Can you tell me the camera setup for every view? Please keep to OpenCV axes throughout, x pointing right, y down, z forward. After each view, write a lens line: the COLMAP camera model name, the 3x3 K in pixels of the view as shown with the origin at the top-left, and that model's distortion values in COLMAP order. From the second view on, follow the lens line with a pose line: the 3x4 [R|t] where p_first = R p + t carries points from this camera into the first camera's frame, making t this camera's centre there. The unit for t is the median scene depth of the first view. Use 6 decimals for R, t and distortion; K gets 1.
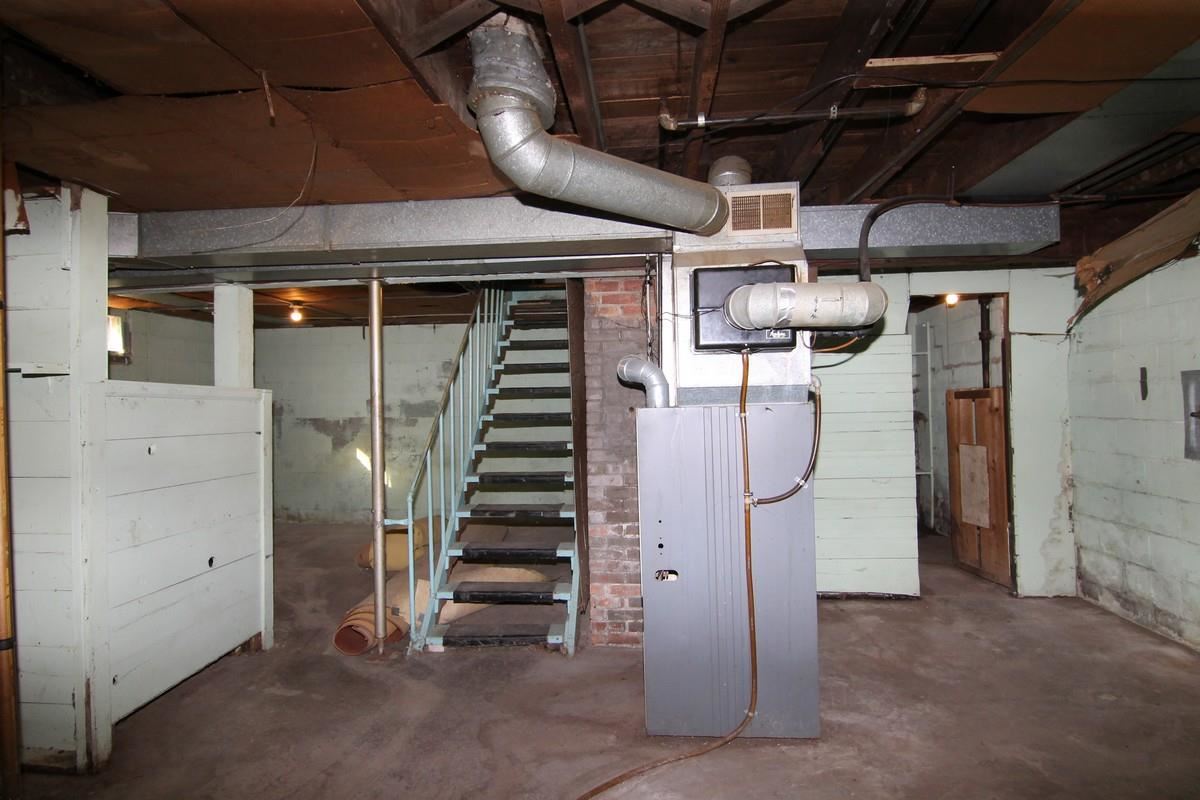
lens RADIAL K [[618.8, 0, 602.6], [0, 618.8, 392.9], [0, 0, 1]] dist [0.001353, -0.013683]
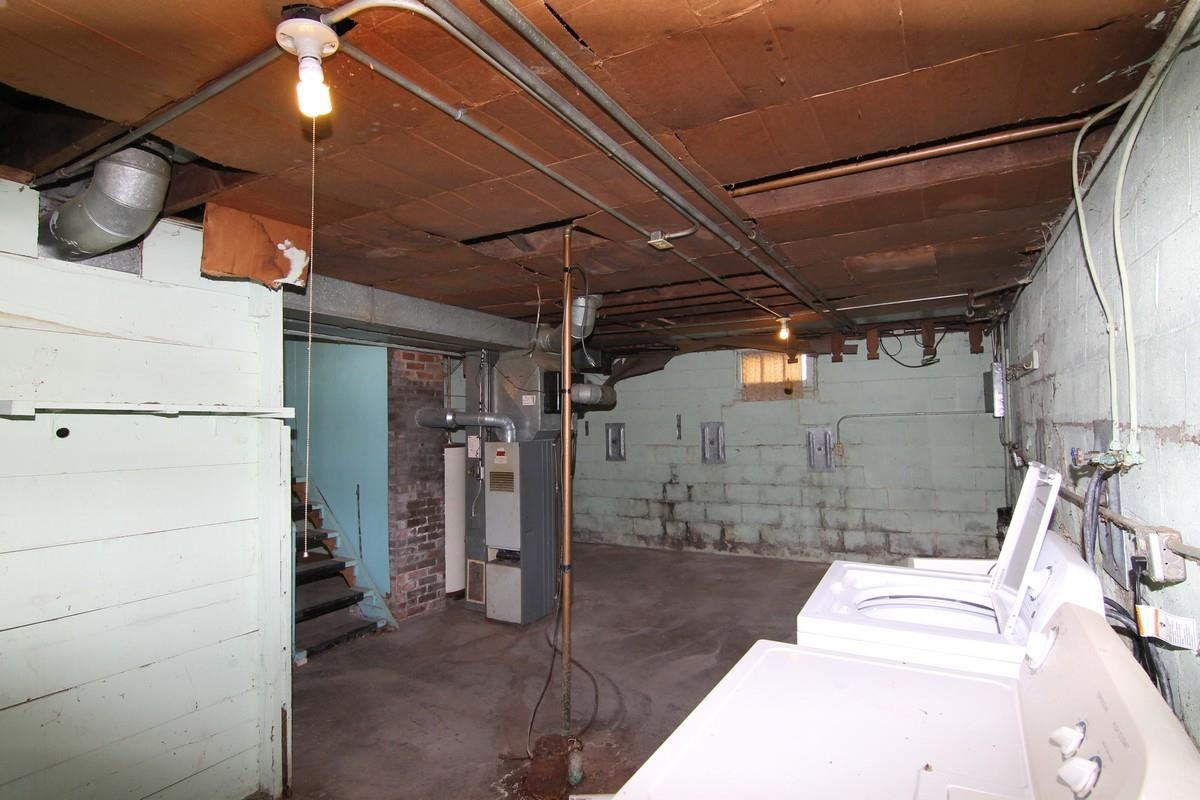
lens RADIAL K [[618.8, 0, 602.6], [0, 618.8, 392.9], [0, 0, 1]] dist [0.001353, -0.013683]
pose [[0.407799, 0.060419, 0.911071, -1.114357], [-0.003115, 0.997895, -0.064782, -0.001486], [-0.913067, 0.023581, 0.407128, 0.038707]]
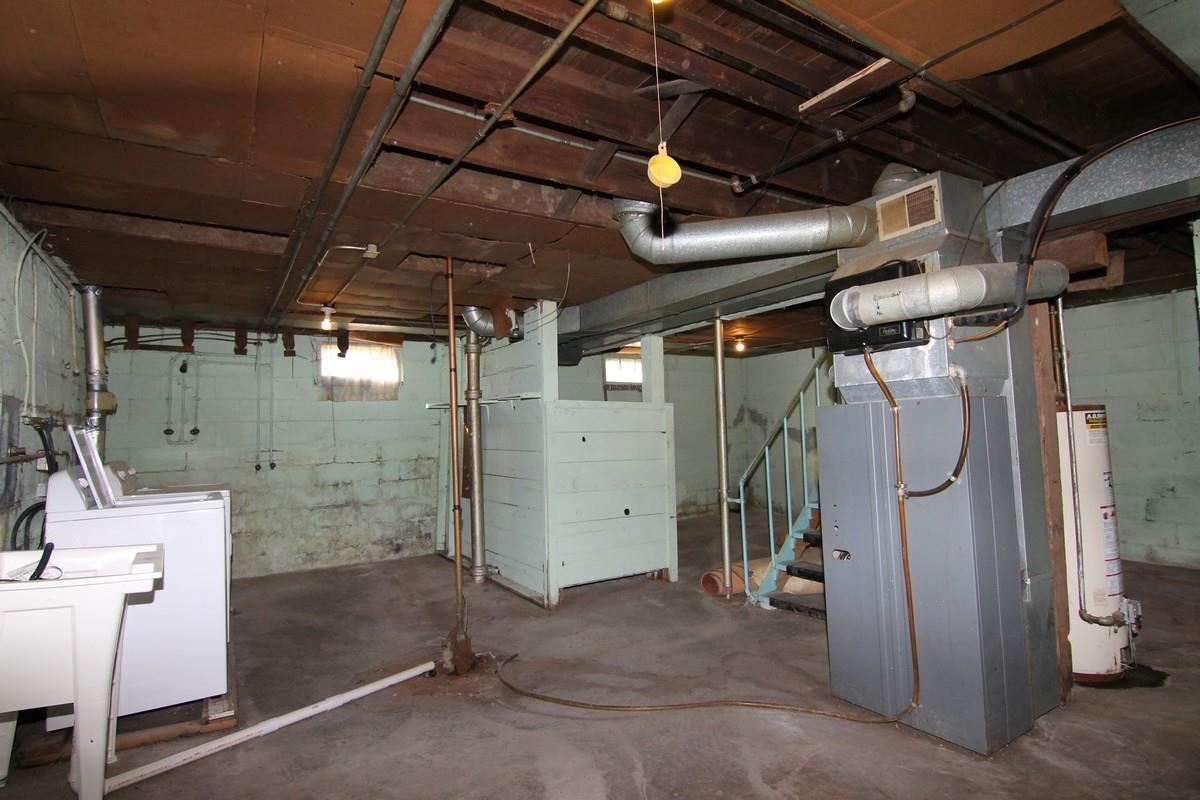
lens RADIAL K [[618.8, 0, 602.6], [0, 618.8, 392.9], [0, 0, 1]] dist [0.001353, -0.013683]
pose [[0.601810, -0.048388, -0.797172, 0.558603], [0.026385, 0.998823, -0.040710, 0.027403], [0.798203, 0.003467, 0.602378, -0.012980]]
